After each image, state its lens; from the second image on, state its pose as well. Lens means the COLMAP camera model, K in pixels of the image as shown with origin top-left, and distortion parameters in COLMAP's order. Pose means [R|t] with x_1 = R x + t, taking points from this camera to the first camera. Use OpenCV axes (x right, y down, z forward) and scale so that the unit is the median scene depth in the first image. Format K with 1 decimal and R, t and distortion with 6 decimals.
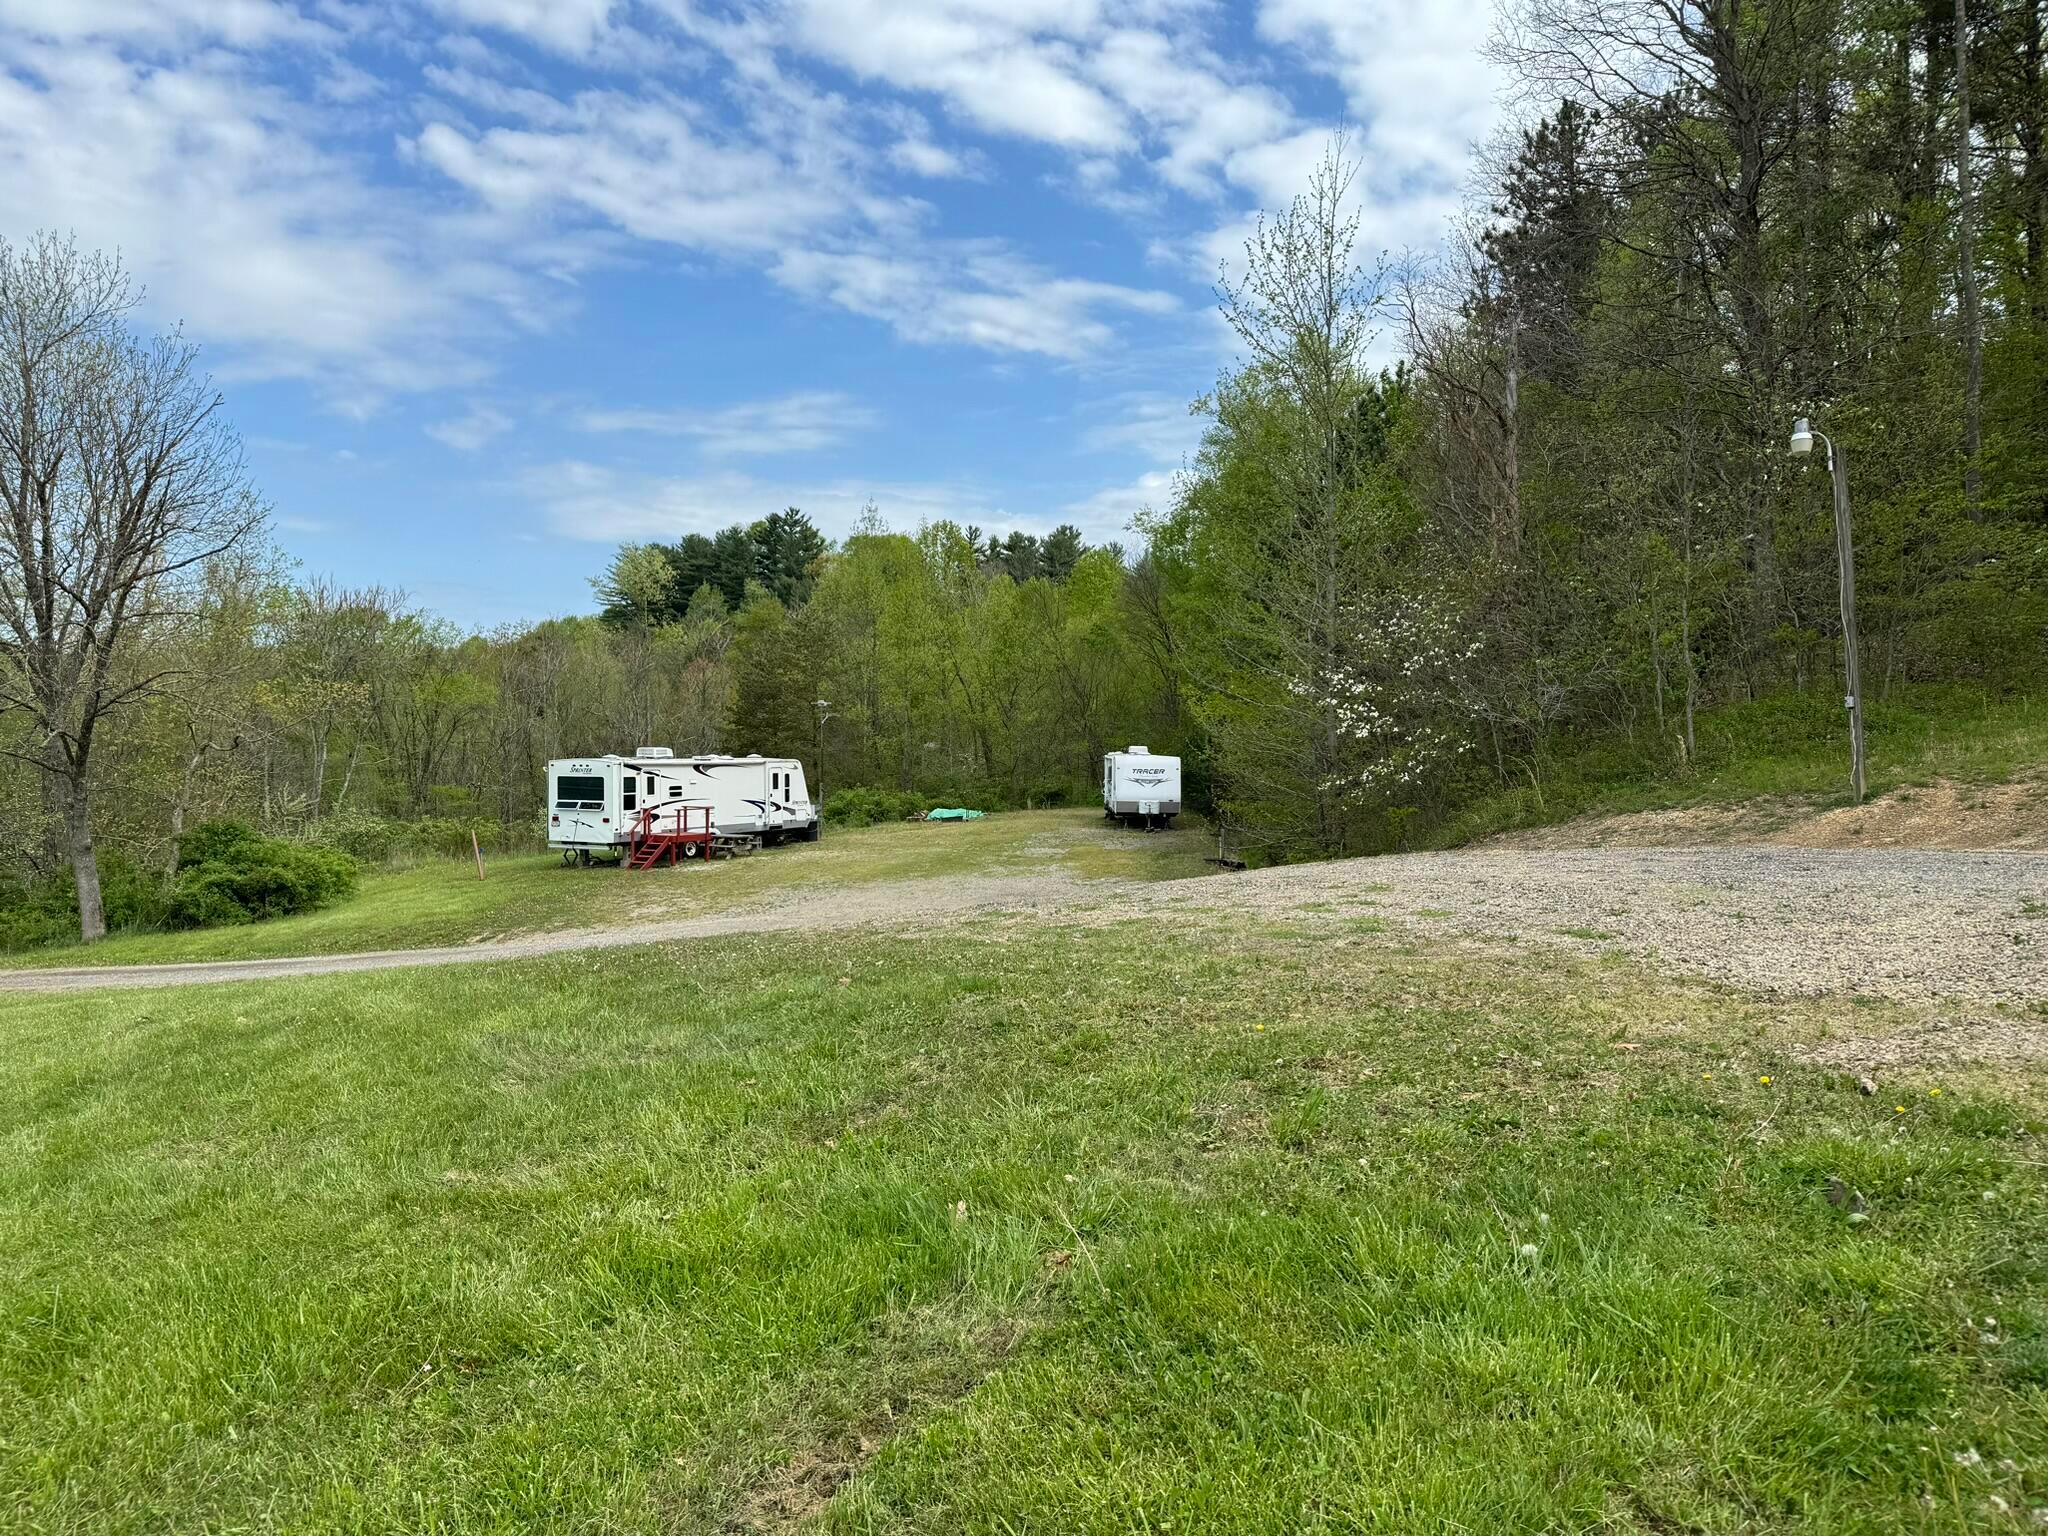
lens RADIAL K [[1437.1, 0, 1023.6], [0, 1437.1, 778.3], [0, 0, 1]] dist [-0.004911, -0.006773]
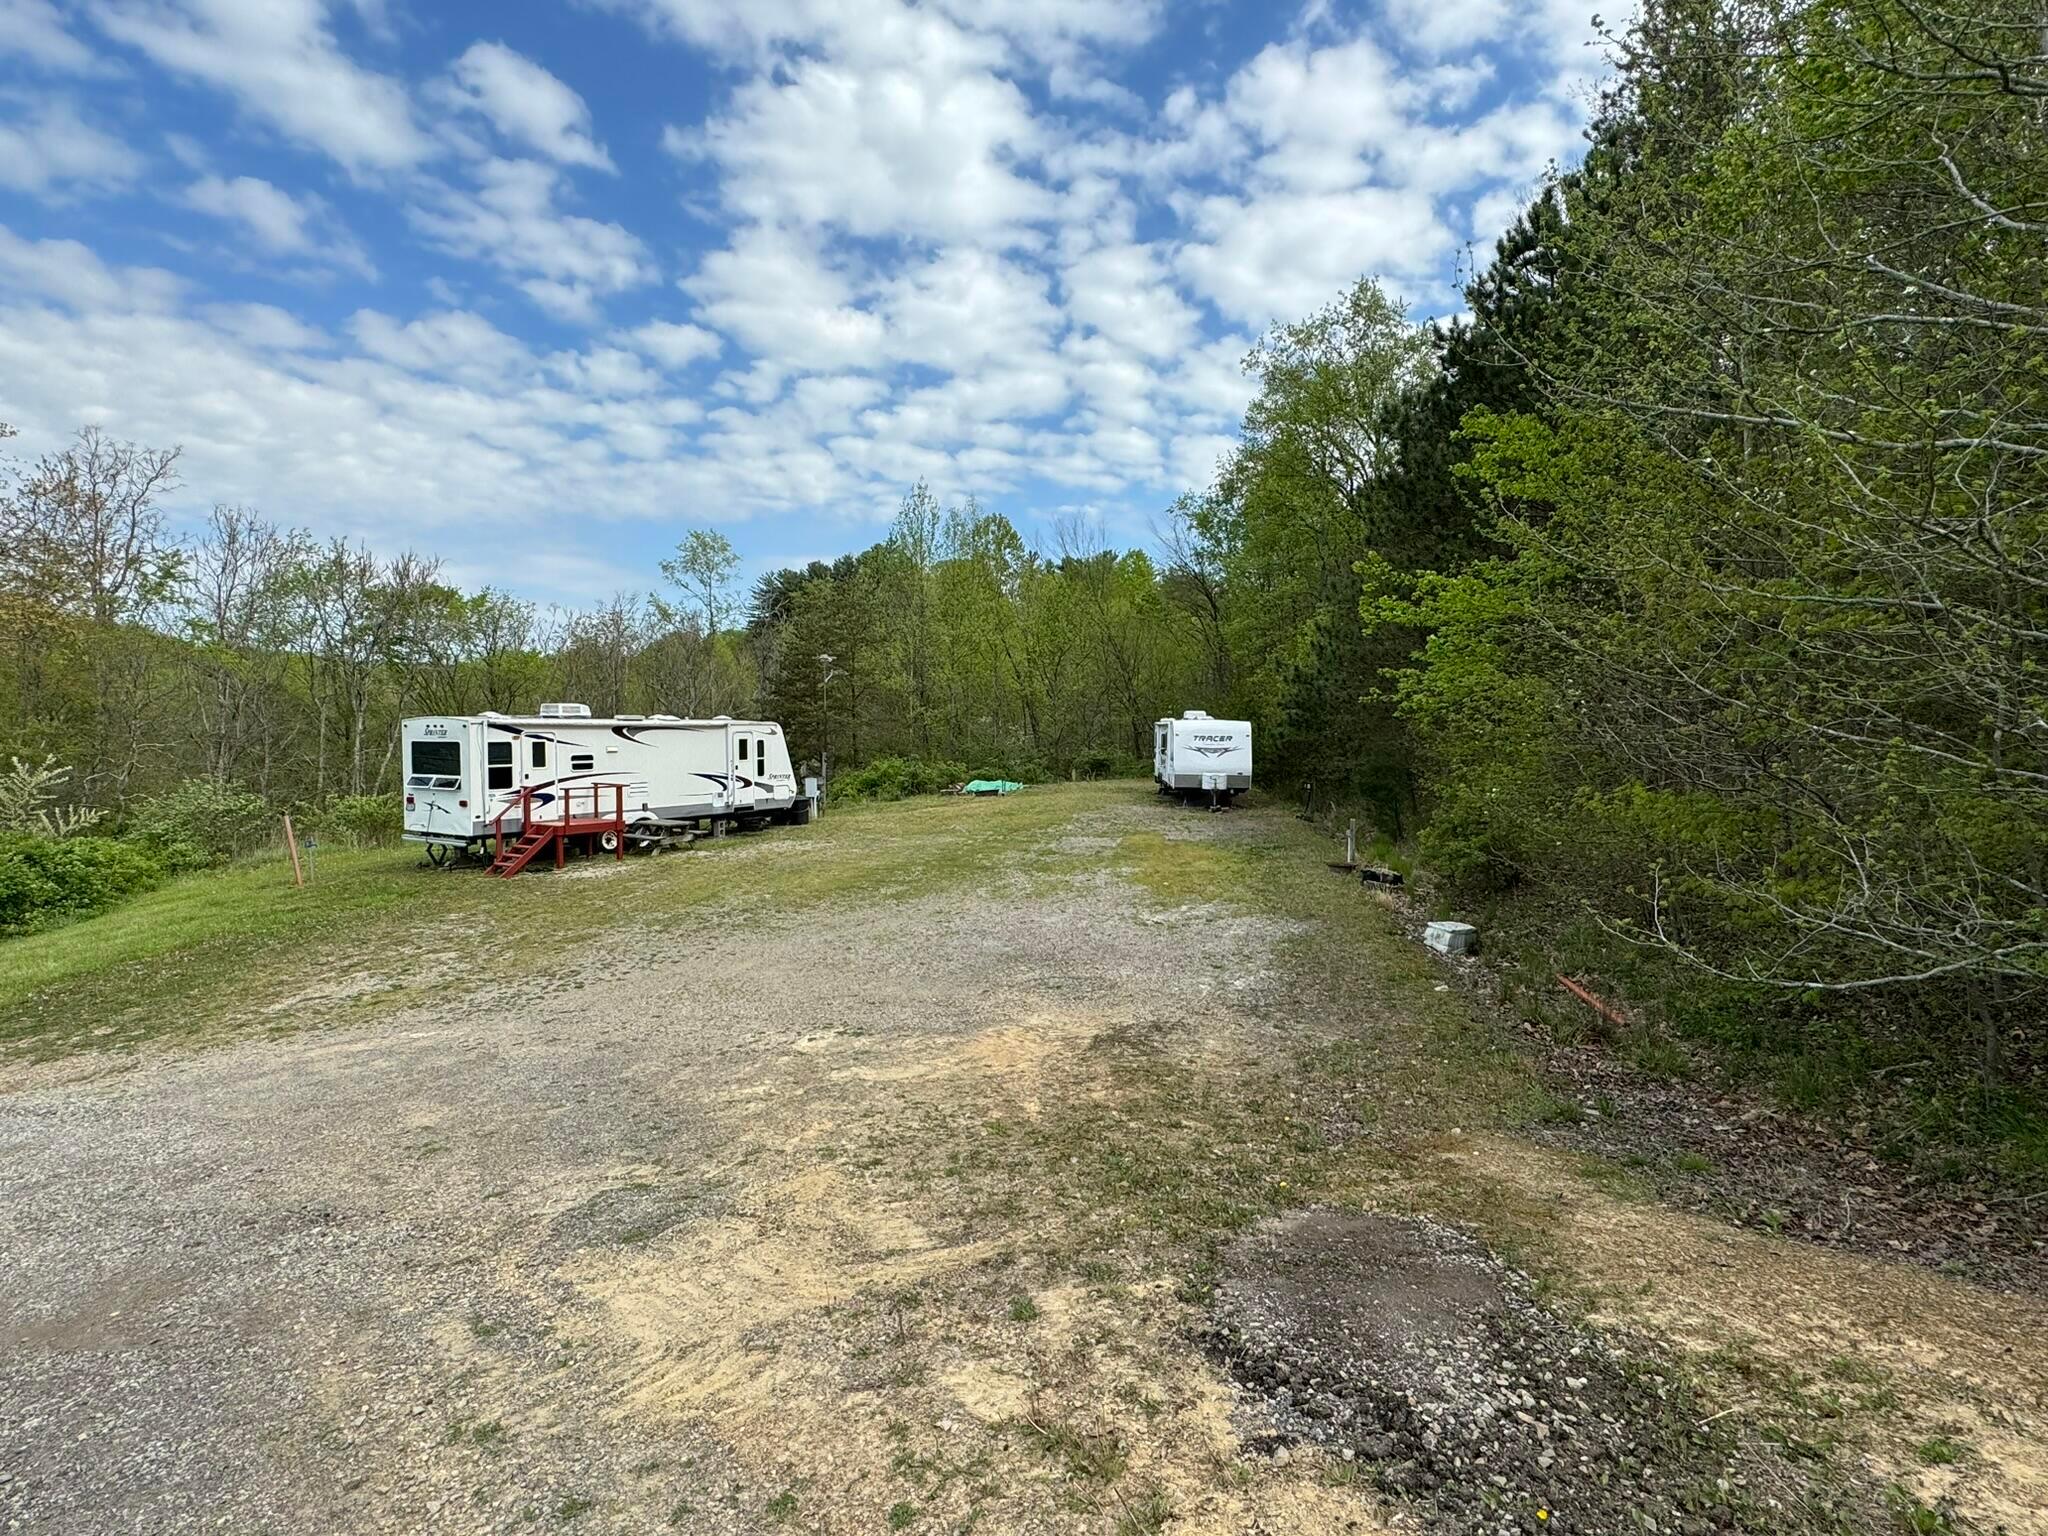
lens RADIAL K [[1015.3, 0, 1029.4], [0, 1015.3, 771.1], [0, 0, 1]] dist [0.000884, 0.000028]
pose [[0.999015, 0.000872, -0.044358, 0.006659], [-0.000067, 0.999835, 0.018159, 0.003659], [0.044366, -0.018138, 0.998851, 0.442120]]
